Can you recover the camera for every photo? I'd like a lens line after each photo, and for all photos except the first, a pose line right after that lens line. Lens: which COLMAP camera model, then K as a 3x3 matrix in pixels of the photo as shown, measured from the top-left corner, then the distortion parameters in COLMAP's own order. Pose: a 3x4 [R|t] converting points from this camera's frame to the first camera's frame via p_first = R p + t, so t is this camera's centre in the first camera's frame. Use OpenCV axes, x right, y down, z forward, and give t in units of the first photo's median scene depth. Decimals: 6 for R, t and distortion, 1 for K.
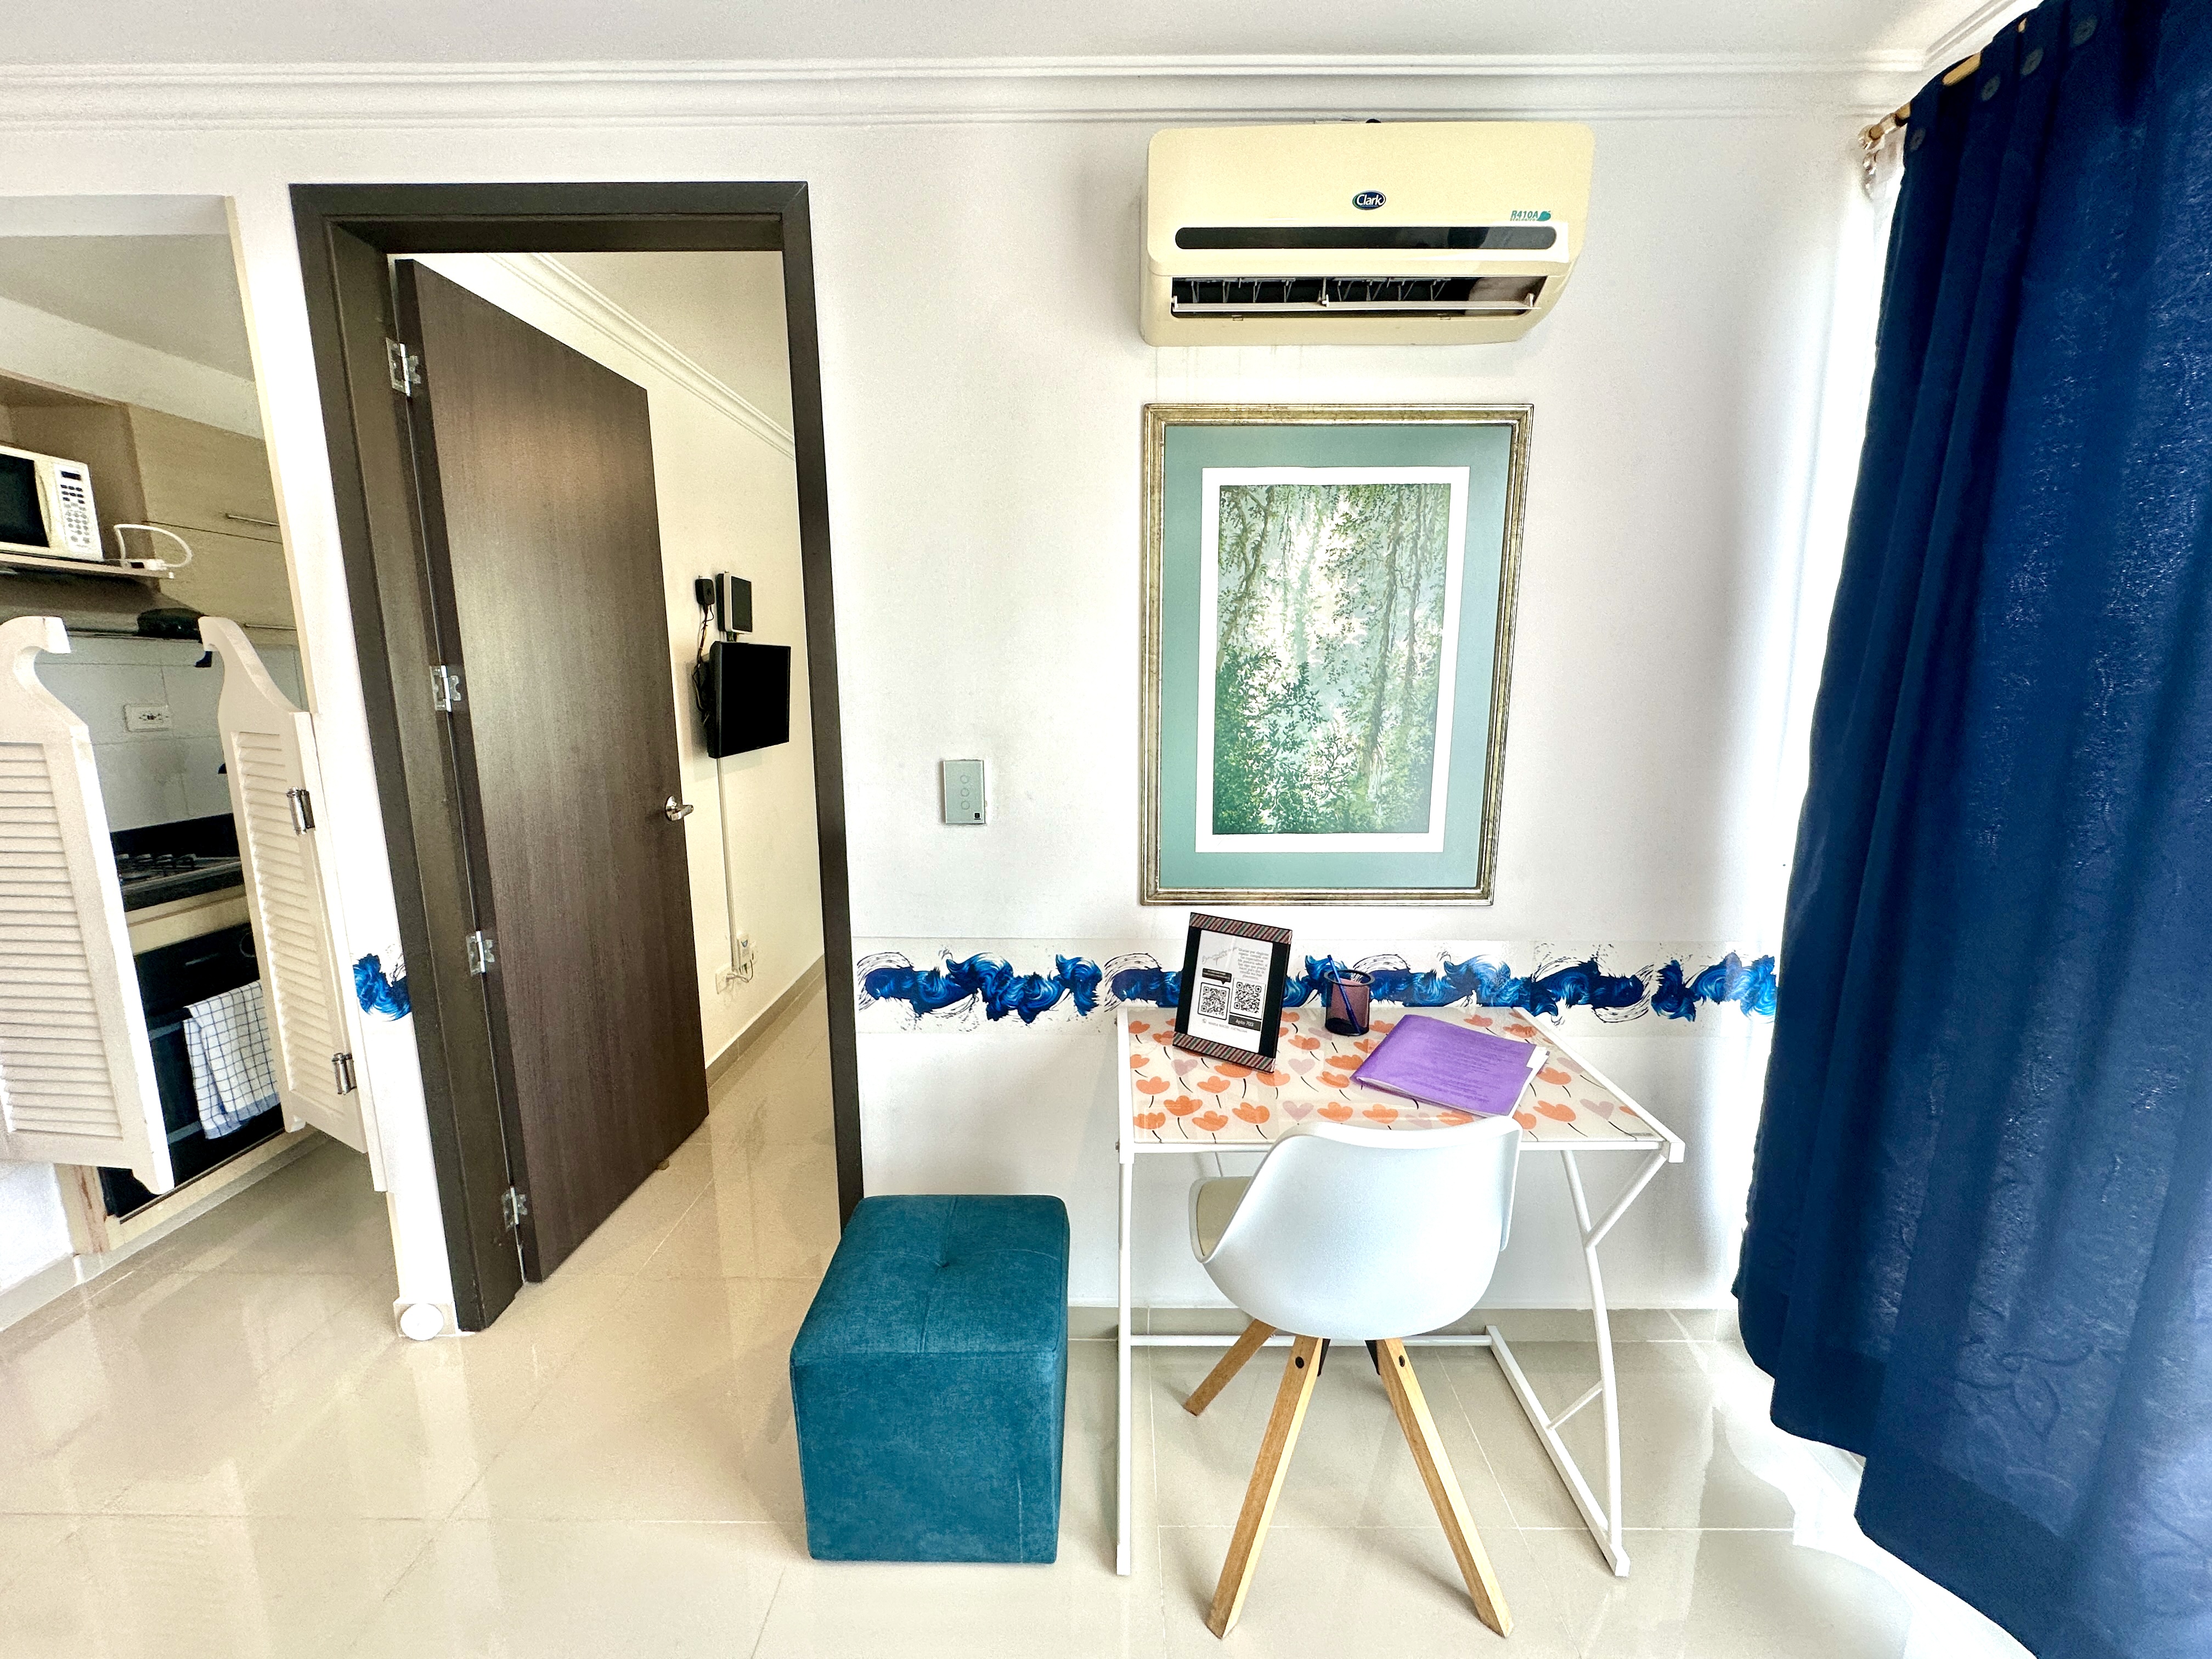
lens RADIAL K [[881.8, 0, 1102.4], [0, 881.8, 830.9], [0, 0, 1]] dist [-0.003901, 0.000963]
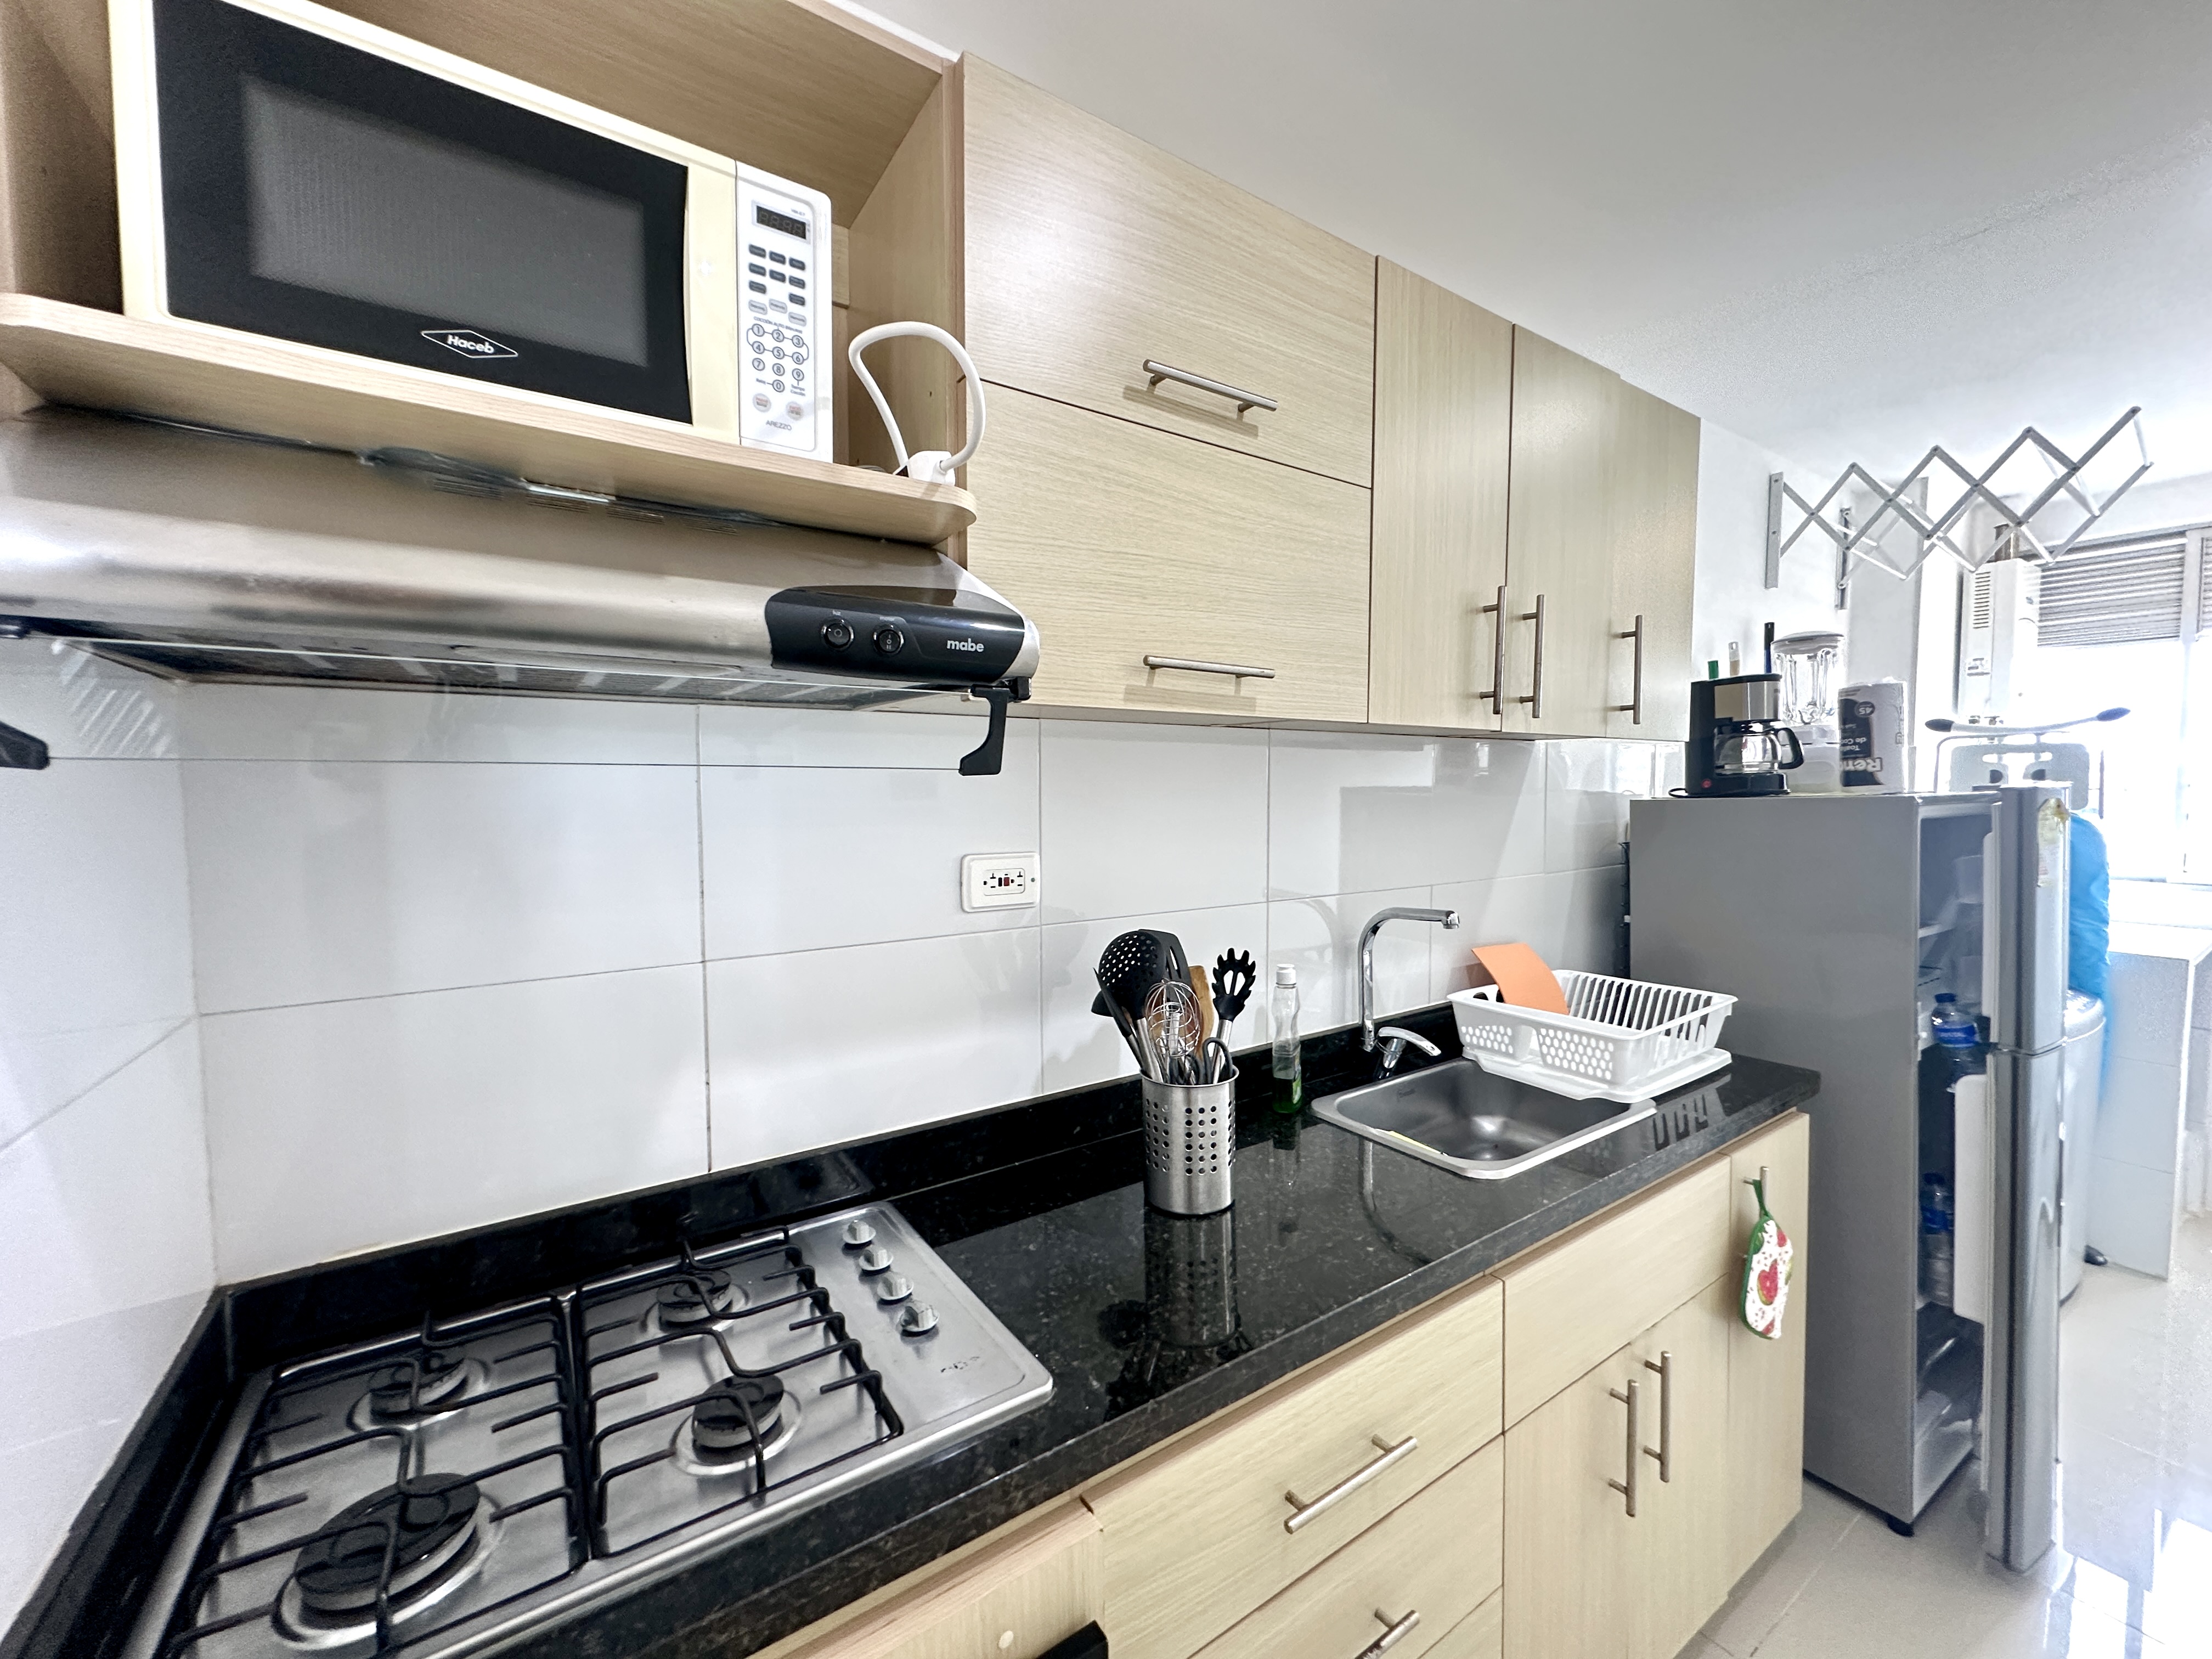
lens RADIAL K [[881.8, 0, 1103.0], [0, 881.8, 821.8], [0, 0, 1]] dist [-0.003901, 0.000963]
pose [[0.560875, 0.035822, -0.827125, -1.021495], [-0.136173, 0.989448, -0.049487, -0.219341], [0.816625, 0.140388, 0.559835, 1.183954]]
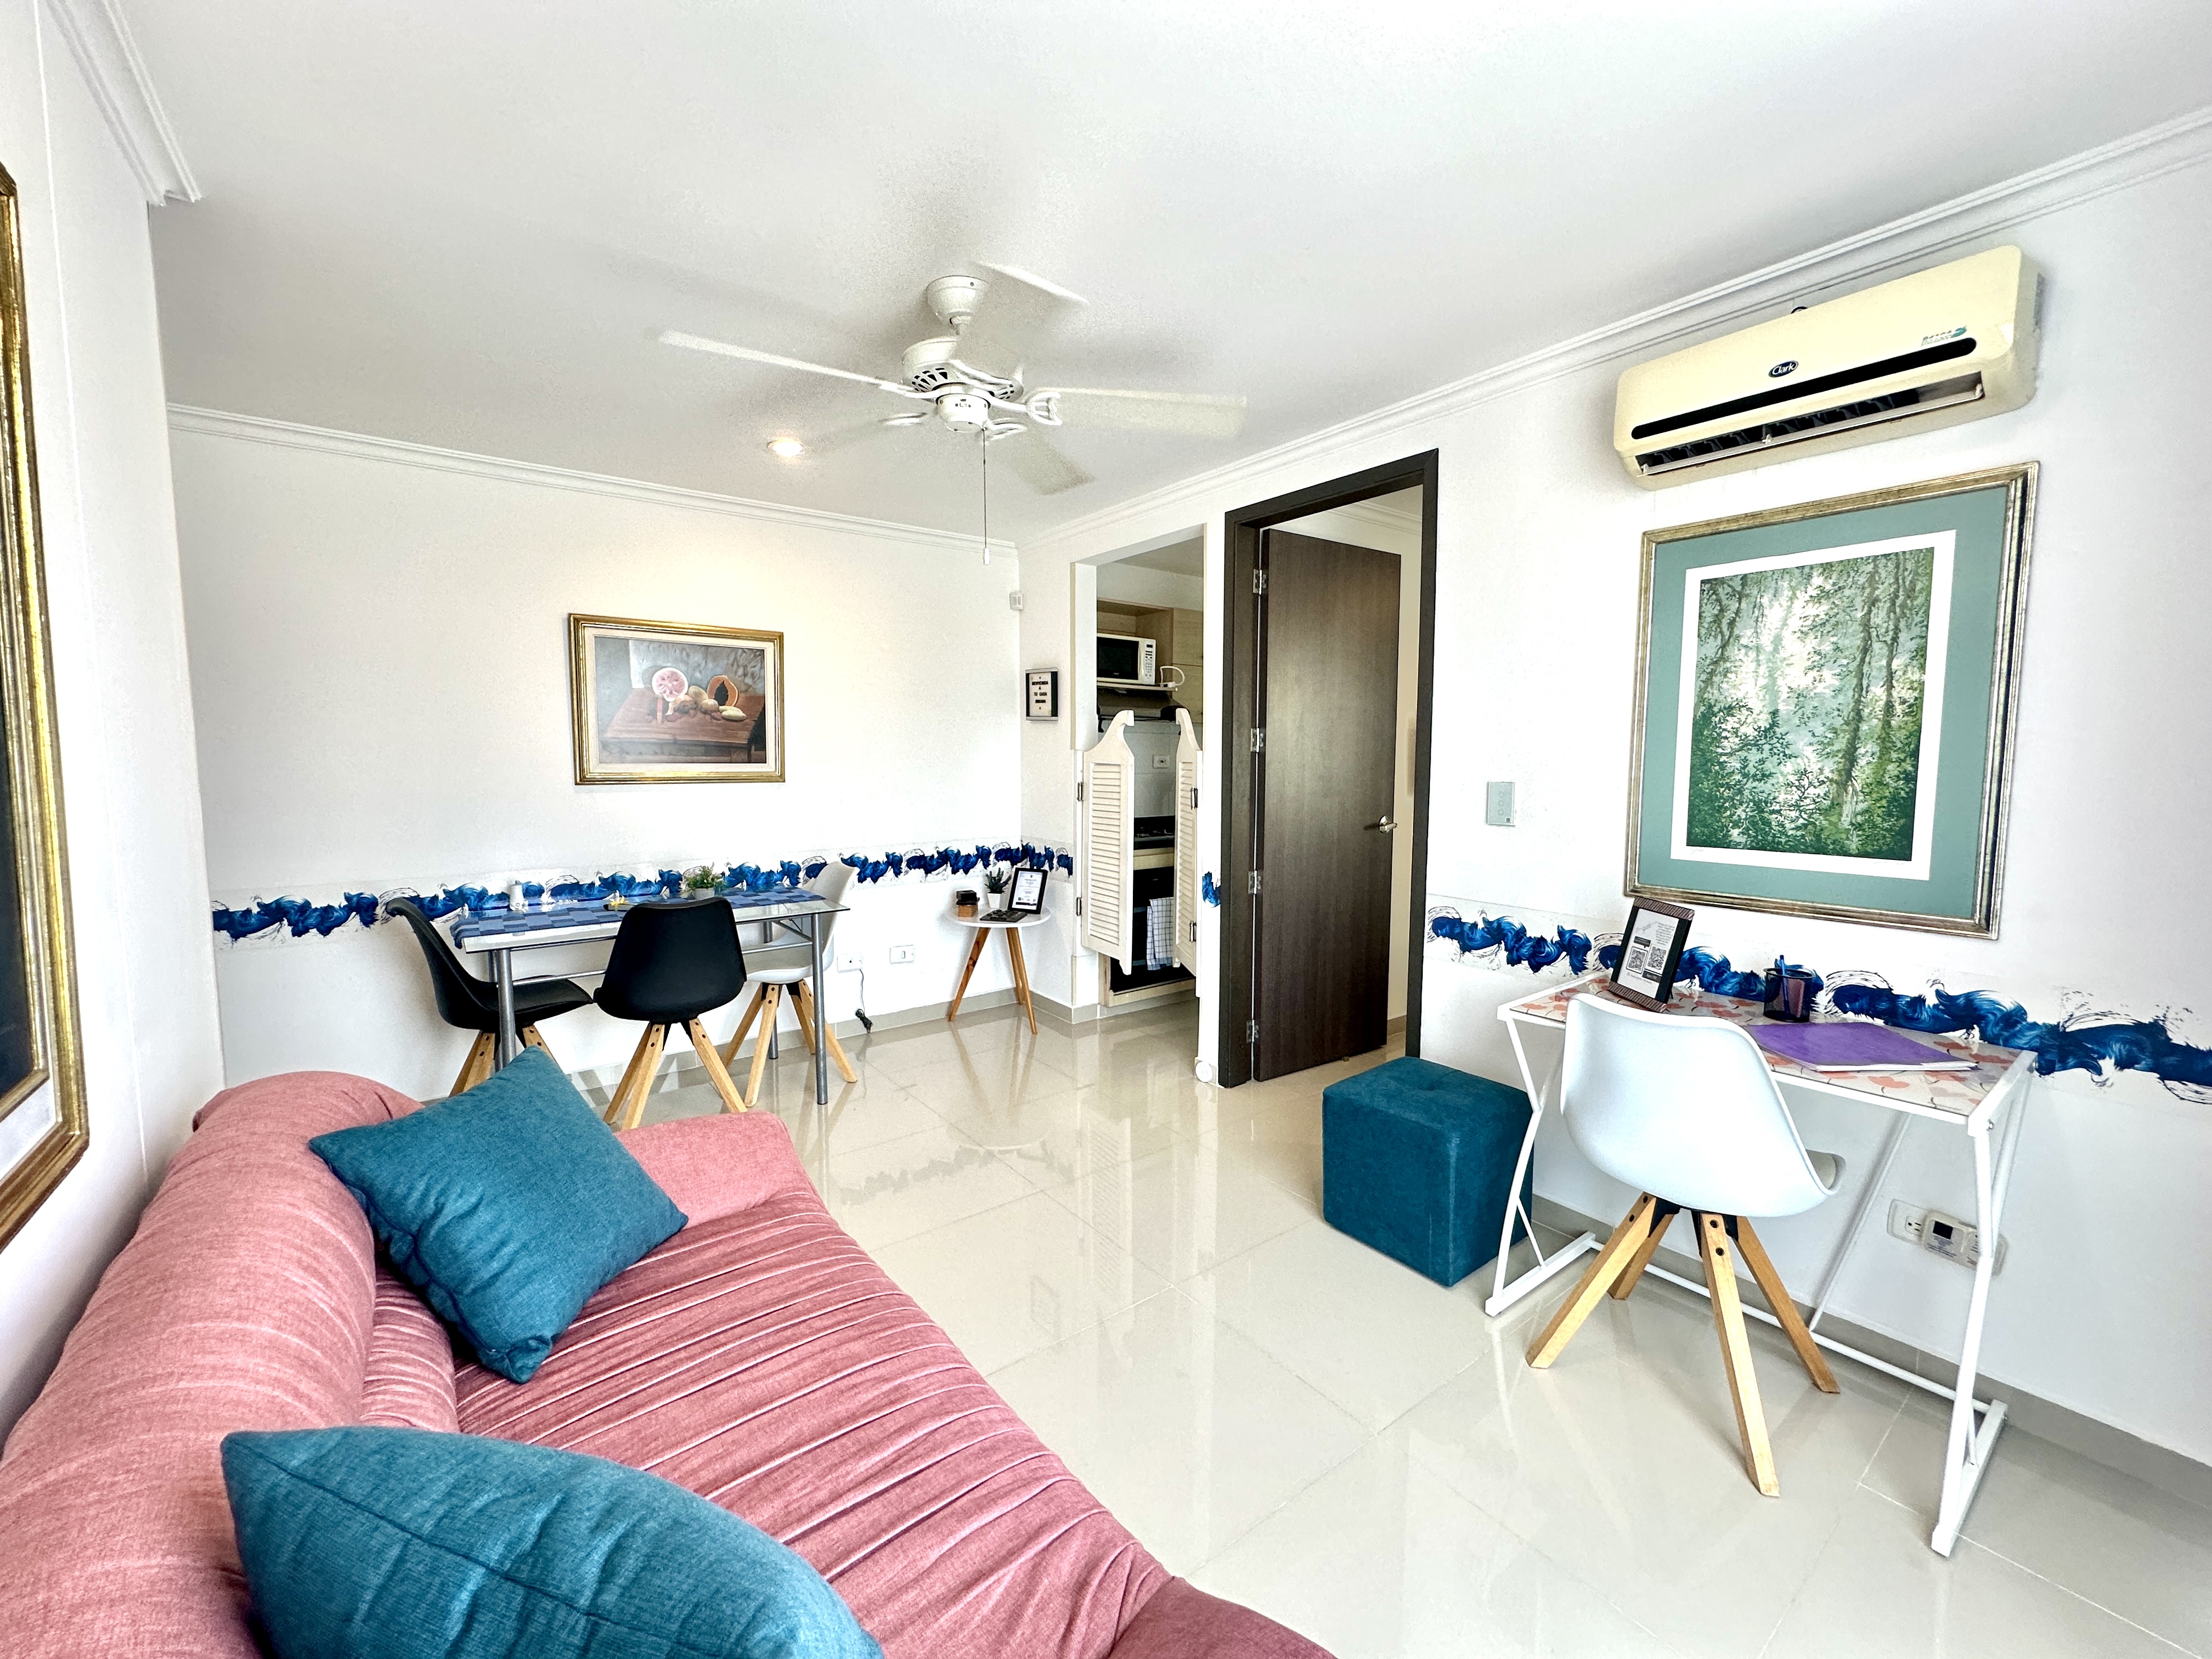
lens RADIAL K [[881.8, 0, 1106.4], [0, 881.8, 827.3], [0, 0, 1]] dist [-0.003901, 0.000963]
pose [[0.611152, 0.067166, -0.788658, 0.595296], [-0.142214, 0.989496, -0.025935, 0.125549], [0.778632, 0.128008, 0.614284, -0.421346]]
